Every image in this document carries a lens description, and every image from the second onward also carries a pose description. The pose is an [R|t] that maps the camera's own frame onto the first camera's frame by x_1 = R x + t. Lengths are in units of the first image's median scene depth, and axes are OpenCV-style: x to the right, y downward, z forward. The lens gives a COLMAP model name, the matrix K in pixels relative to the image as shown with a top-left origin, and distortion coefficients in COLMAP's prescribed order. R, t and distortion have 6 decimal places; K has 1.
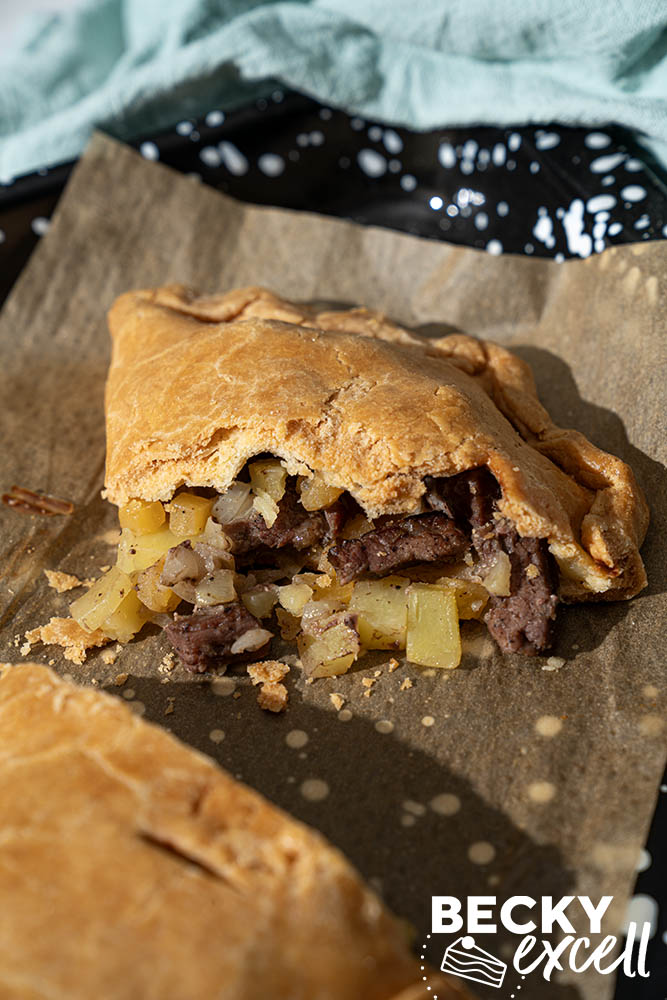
lens RADIAL K [[1942.6, 0, 337.0], [0, 1942.6, 499.3], [0, 0, 1]] dist [-0.015705, 0.000000]
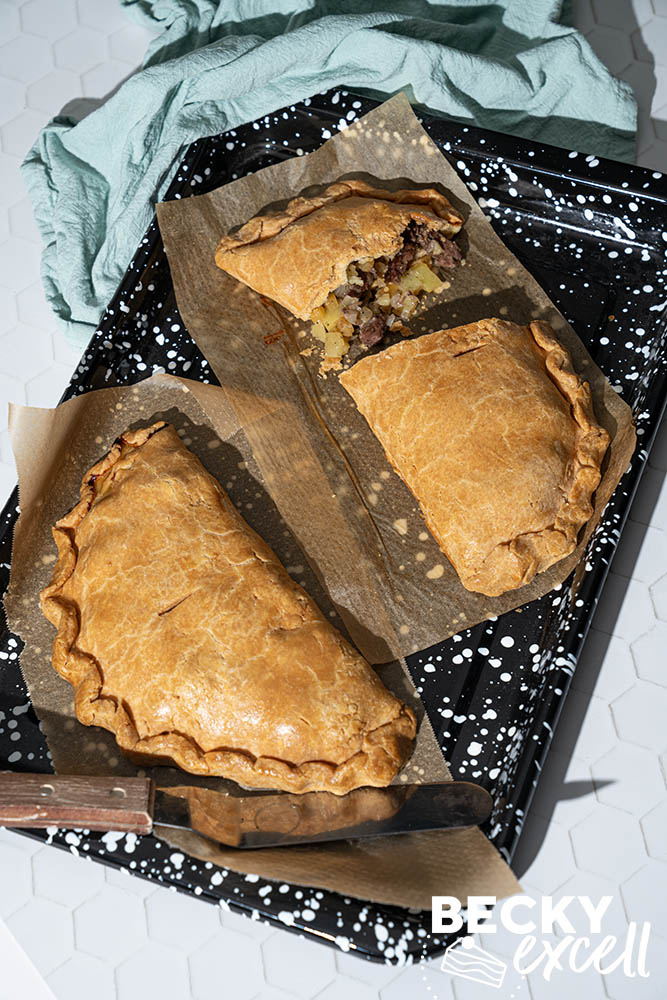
lens RADIAL K [[1632.7, 0, 334.8], [0, 1632.7, 521.0], [0, 0, 1]] dist [0.170454, 0.000000]
pose [[0.662583, -0.652016, 0.368591, -1.121813], [0.538582, 0.756749, 0.370486, -0.606865], [-0.520494, -0.046962, 0.852573, -0.951983]]
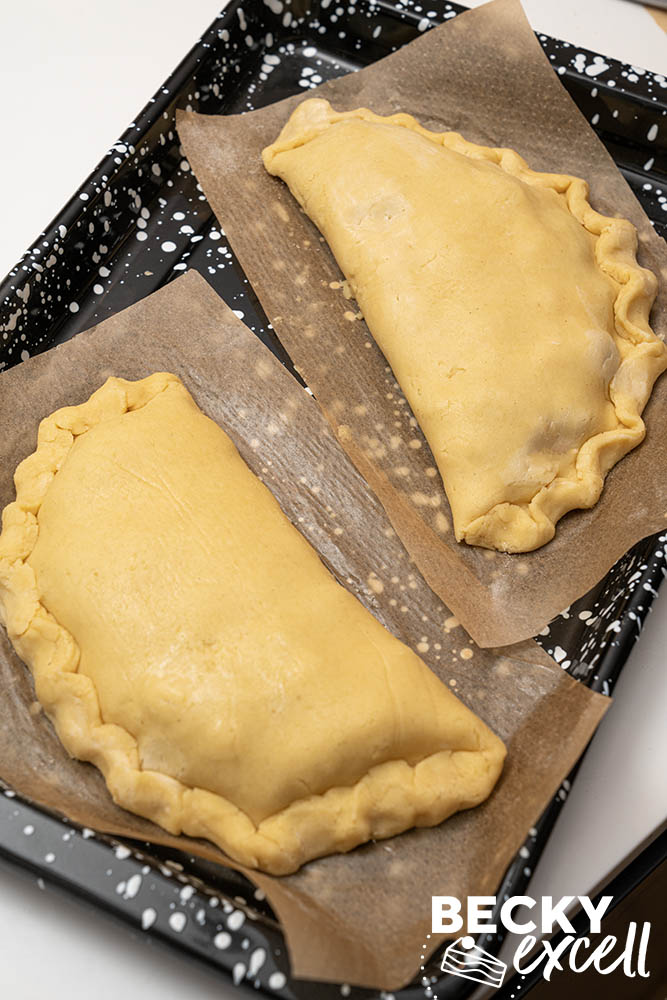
lens RADIAL K [[1521.8, 0, 340.1], [0, 1521.8, 505.1], [0, 0, 1]] dist [0.272986, 0.000000]
pose [[-0.735770, 0.593346, -0.326471, 0.314142], [-0.473519, -0.106082, 0.874372, -1.286062], [0.484173, 0.797927, 0.359013, 0.408376]]
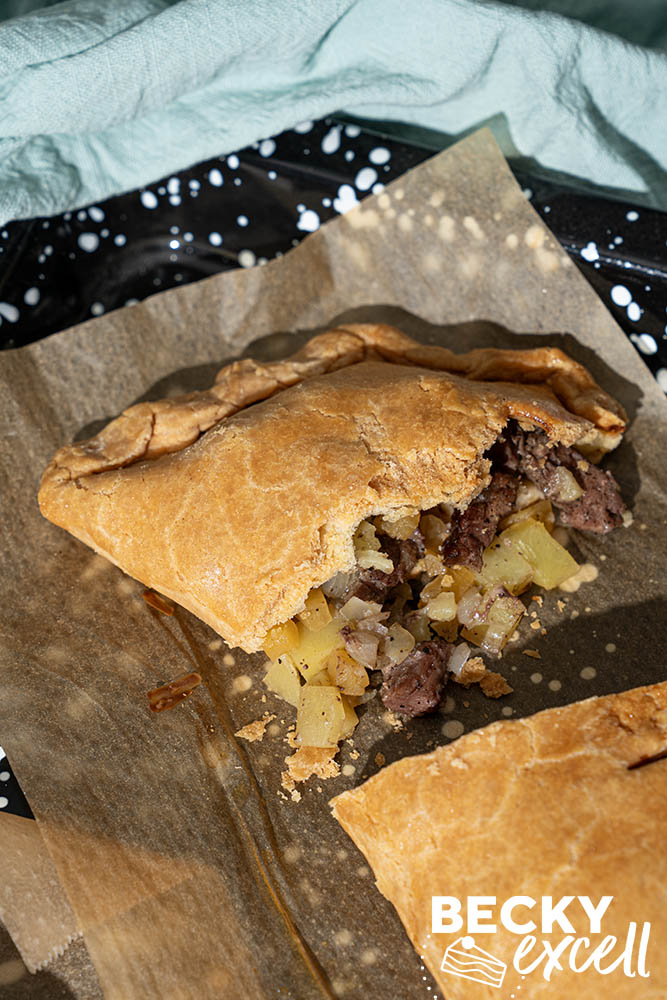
lens RADIAL K [[2156.2, 0, 324.4], [0, 2156.2, 555.0], [0, 0, 1]] dist [0.229548, 0.000000]
pose [[0.667943, -0.599337, 0.441189, -0.605931], [0.517320, 0.800094, 0.303692, -0.392841], [-0.535007, 0.025387, 0.844466, -0.034626]]
